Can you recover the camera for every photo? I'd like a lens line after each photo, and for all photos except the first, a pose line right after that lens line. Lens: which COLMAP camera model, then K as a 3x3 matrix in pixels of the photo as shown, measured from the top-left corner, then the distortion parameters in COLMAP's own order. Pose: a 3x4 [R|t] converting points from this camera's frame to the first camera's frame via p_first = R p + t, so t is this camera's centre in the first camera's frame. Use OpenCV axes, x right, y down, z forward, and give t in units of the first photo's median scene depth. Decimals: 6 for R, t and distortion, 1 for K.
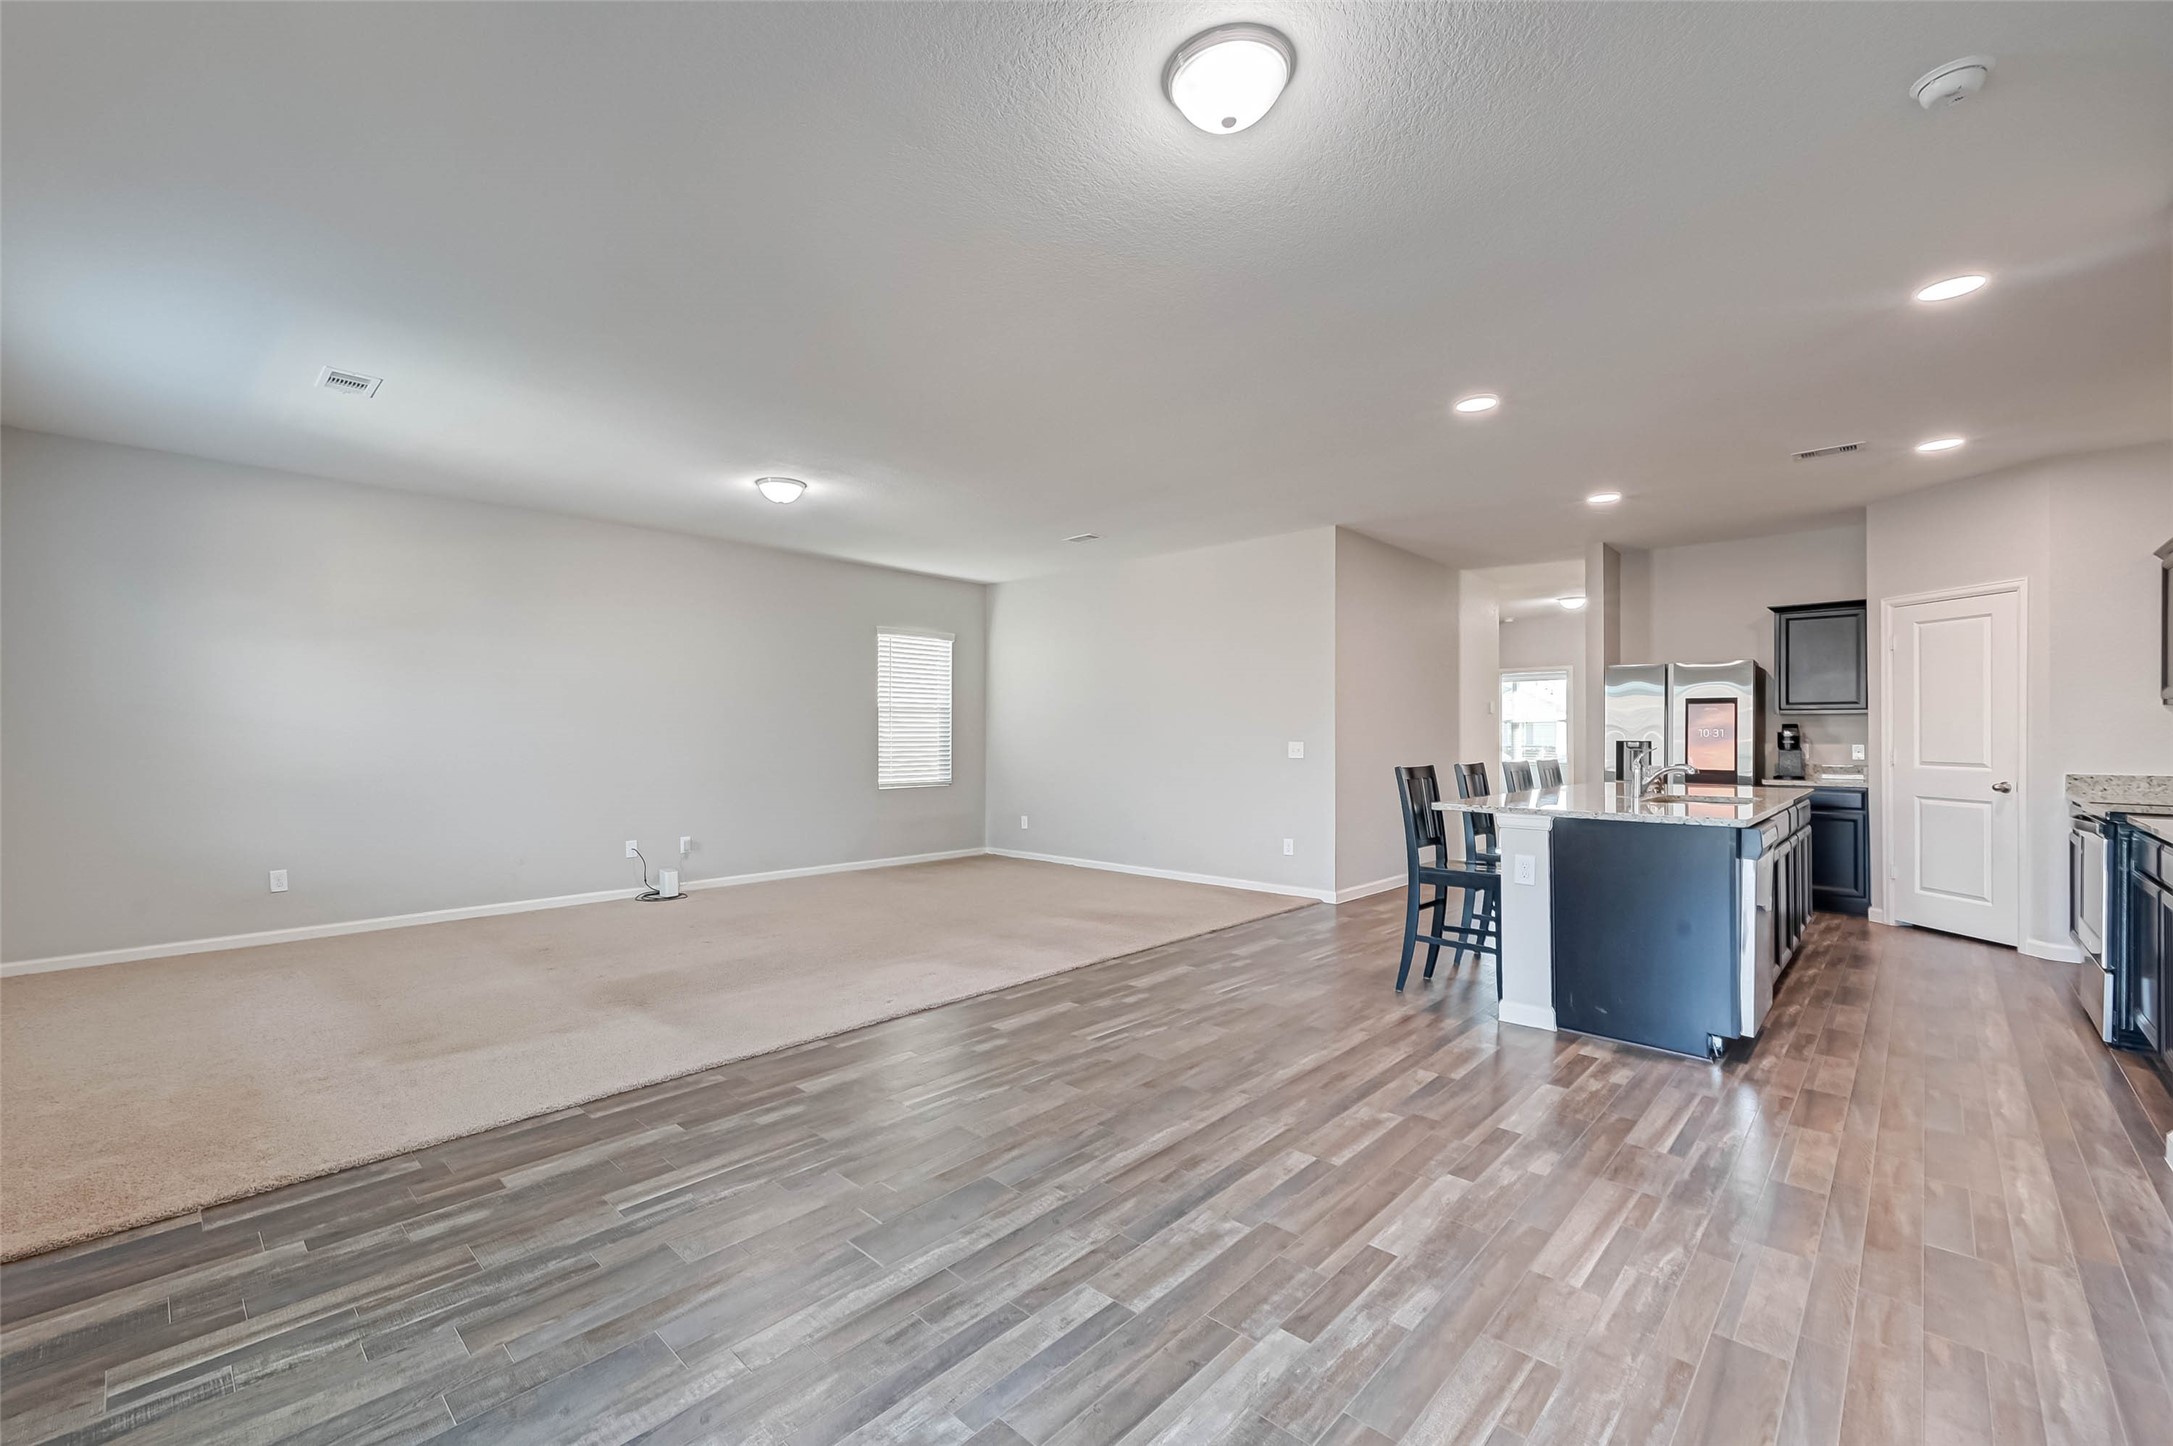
lens RADIAL K [[863.1, 0, 1083.7], [0, 863.1, 721.5], [0, 0, 1]] dist [0.011496, 0.000364]
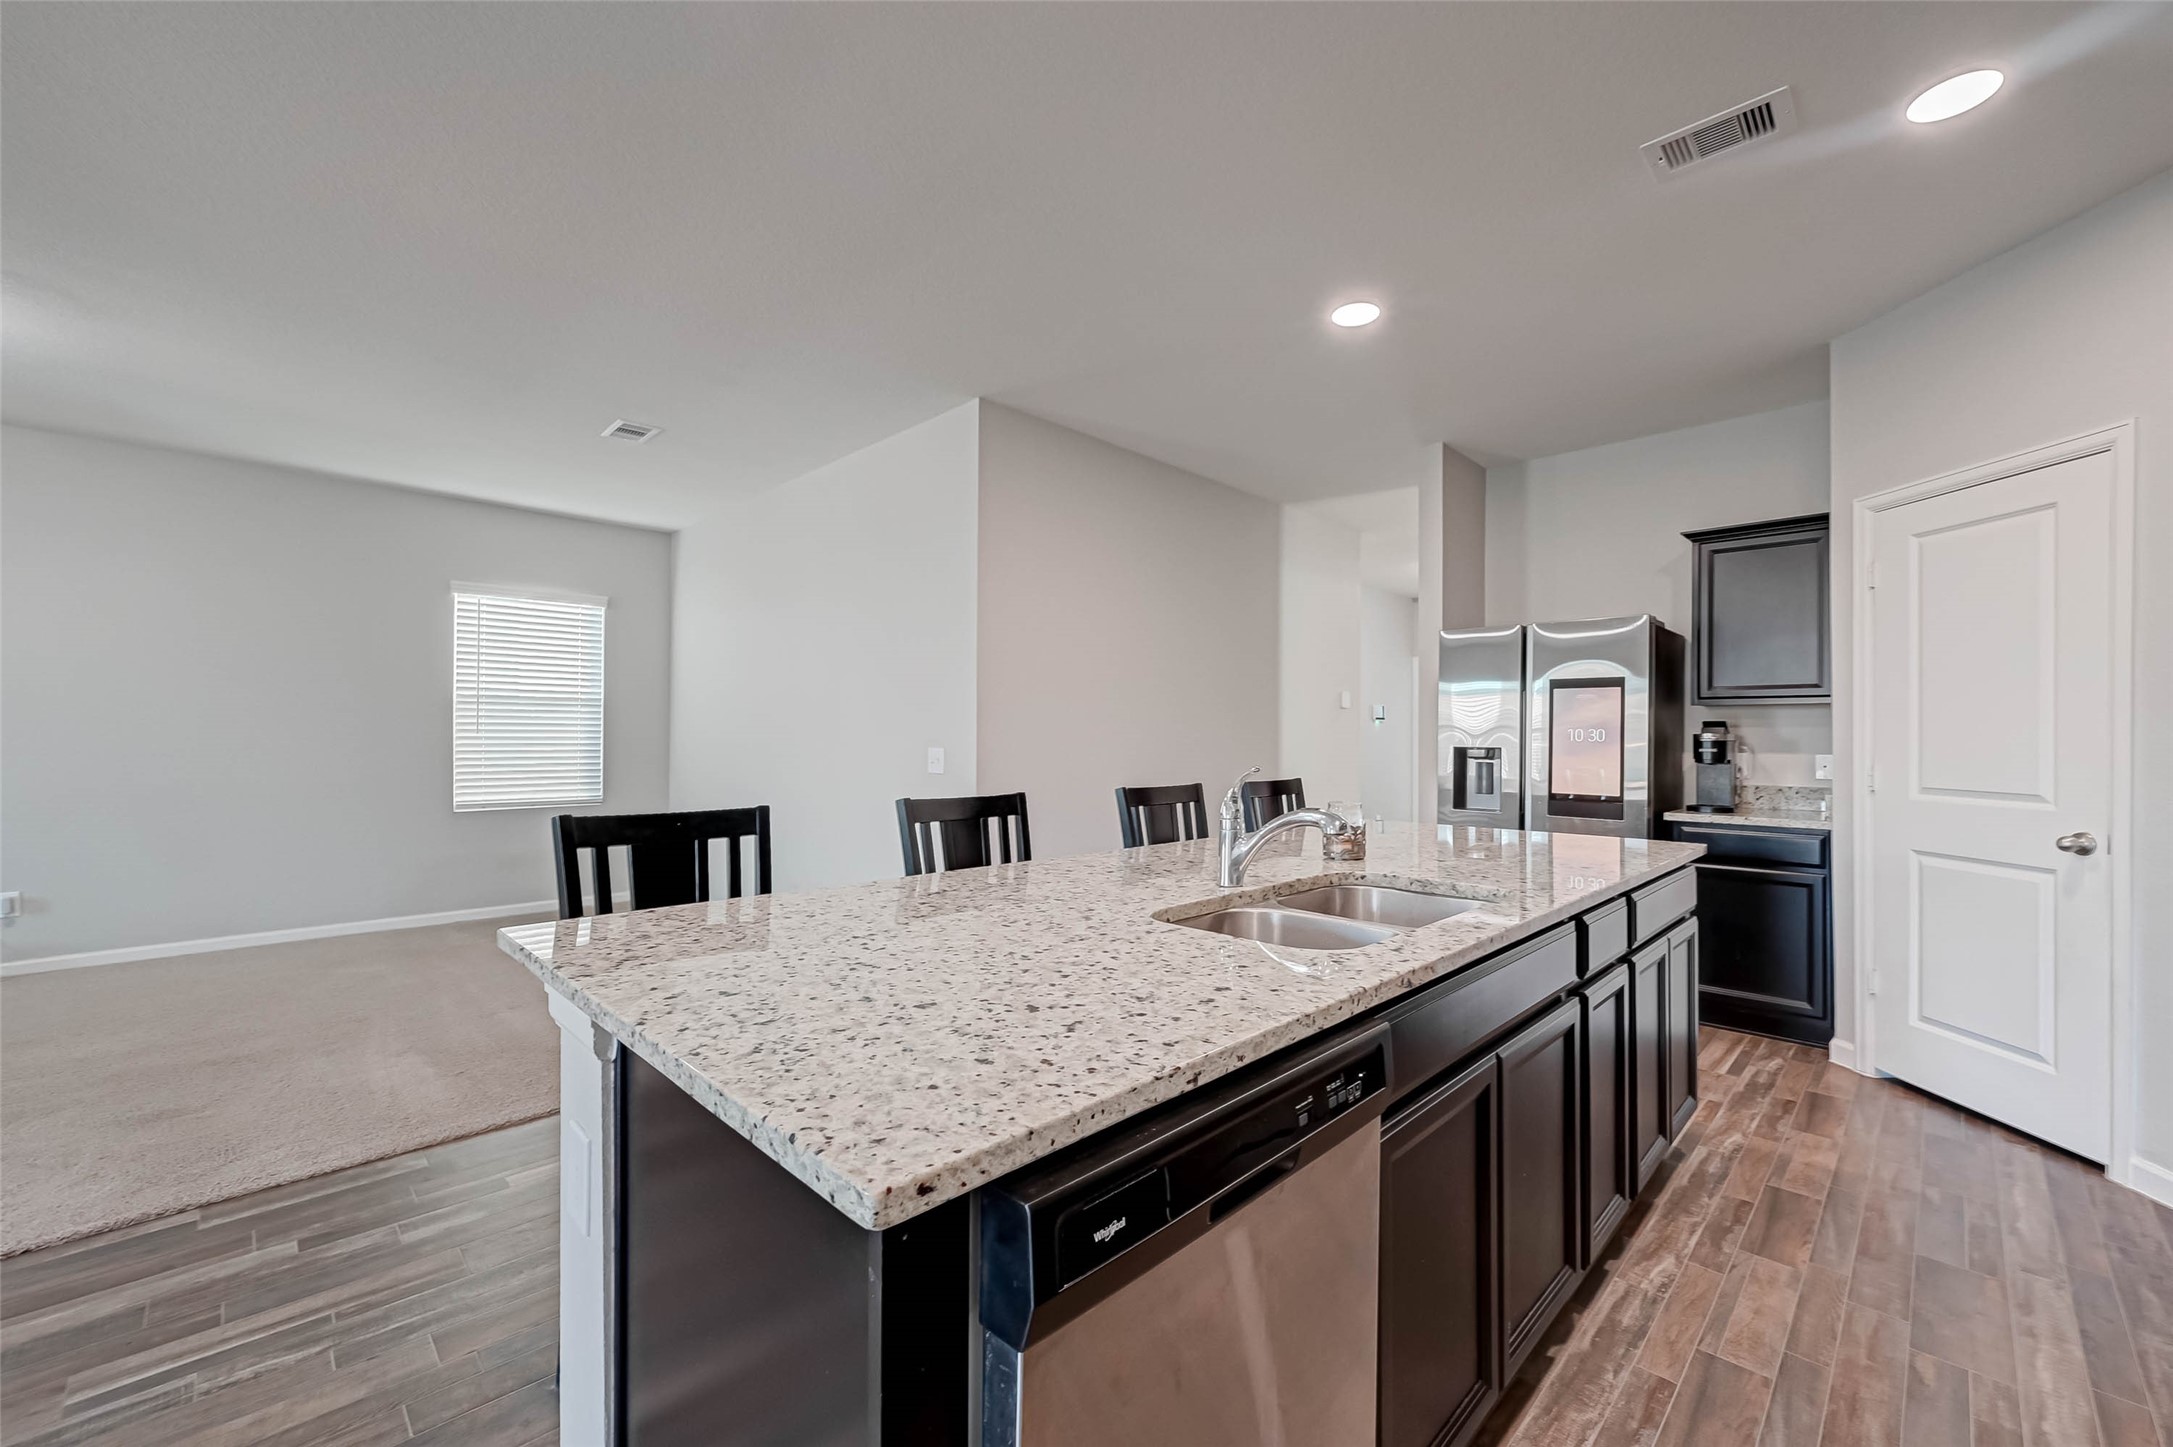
lens RADIAL K [[866.0, 0, 1085.5], [0, 866.0, 731.6], [0, 0, 1]] dist [-0.001323, 0.000582]
pose [[0.999975, 0.004738, -0.005329, 0.358786], [-0.004713, 0.999978, 0.004691, 0.009038], [0.005351, -0.004665, 0.999975, 0.372292]]
